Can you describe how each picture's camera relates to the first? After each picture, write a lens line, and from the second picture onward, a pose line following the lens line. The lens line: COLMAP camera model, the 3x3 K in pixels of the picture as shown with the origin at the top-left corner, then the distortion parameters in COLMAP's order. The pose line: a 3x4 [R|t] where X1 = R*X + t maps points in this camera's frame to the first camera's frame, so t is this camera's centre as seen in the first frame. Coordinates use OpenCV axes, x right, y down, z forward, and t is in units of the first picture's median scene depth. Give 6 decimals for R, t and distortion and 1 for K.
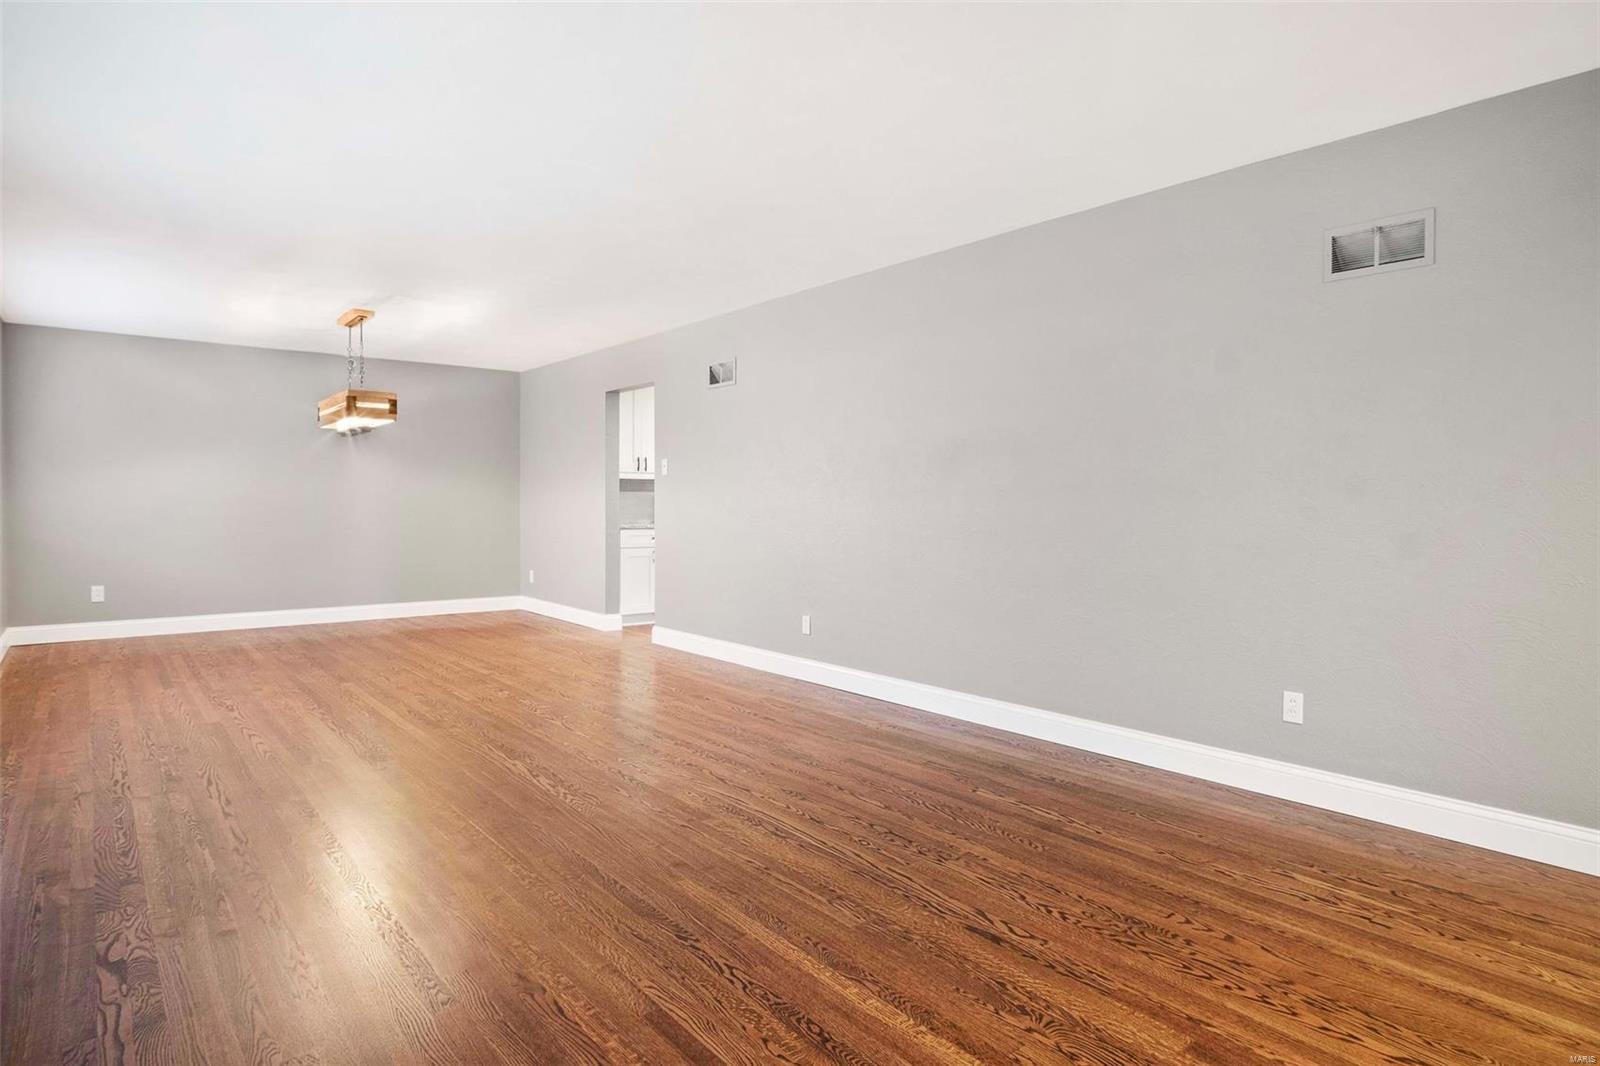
lens RADIAL K [[877.6, 0, 796.6], [0, 877.6, 528.3], [0, 0, 1]] dist [-0.032430, 0.007919]
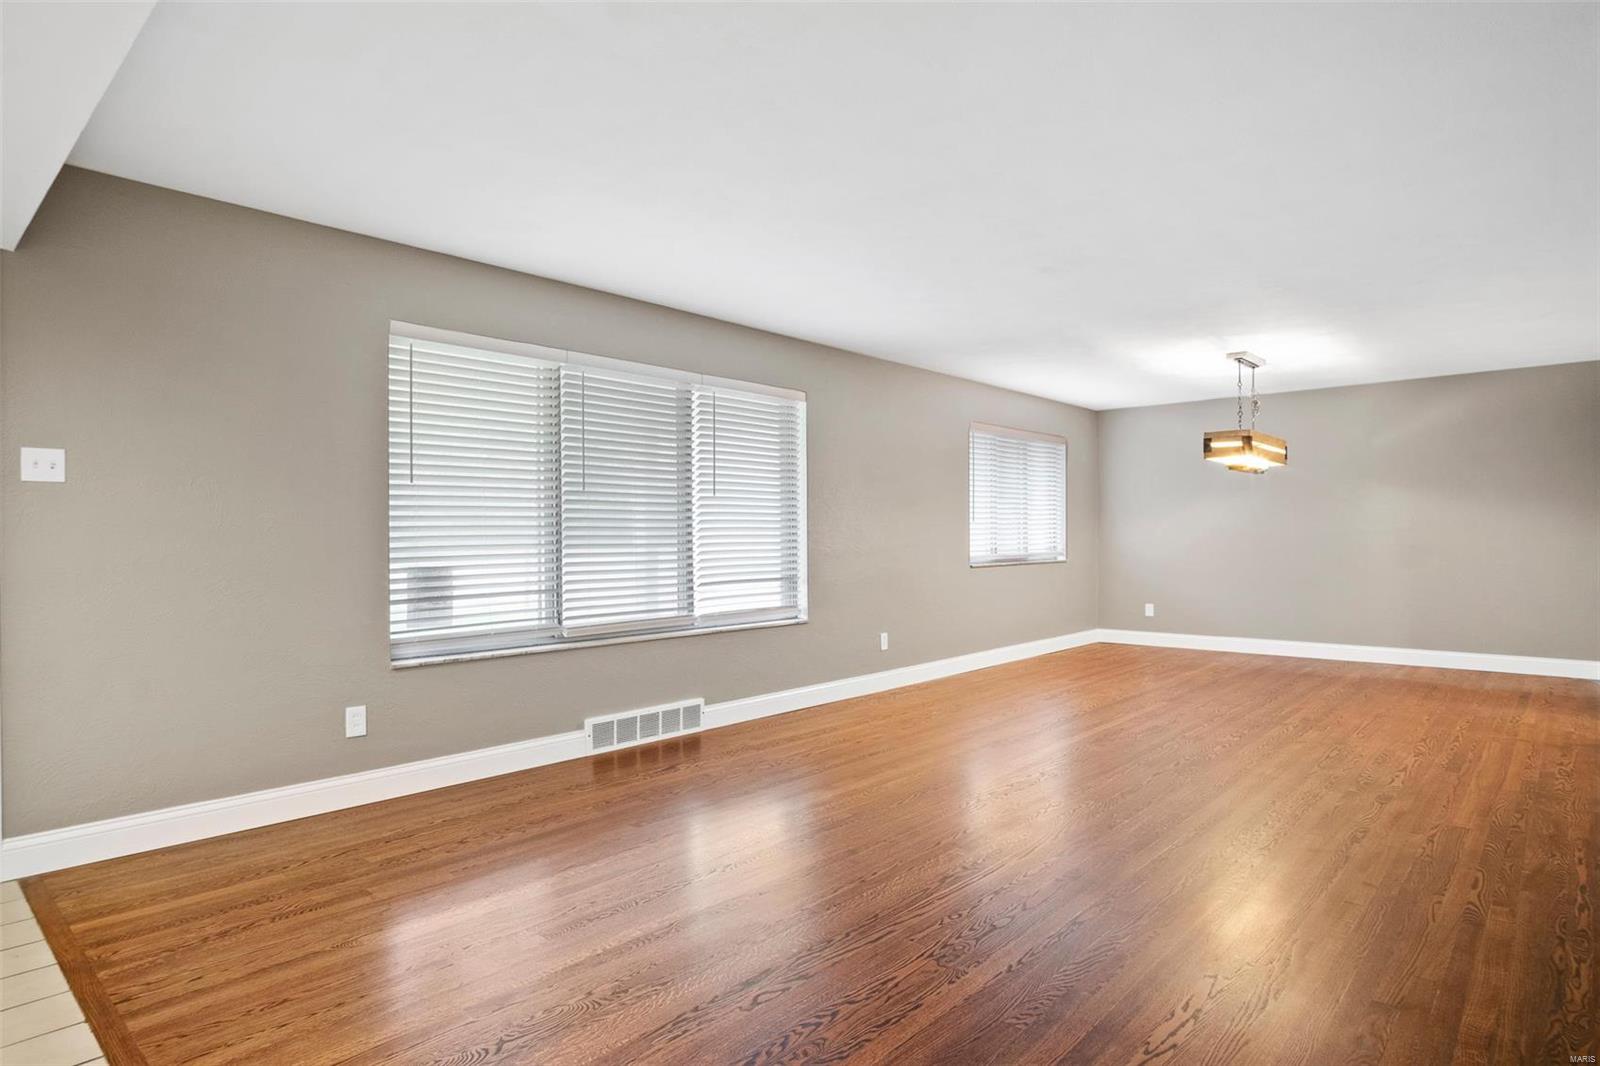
lens RADIAL K [[877.6, 0, 796.6], [0, 877.6, 528.3], [0, 0, 1]] dist [-0.032430, 0.007919]
pose [[0.152988, -0.016331, -0.988093, 0.930307], [-0.023588, 0.999518, -0.020172, -0.016029], [0.987946, 0.026393, 0.152529, 0.684538]]
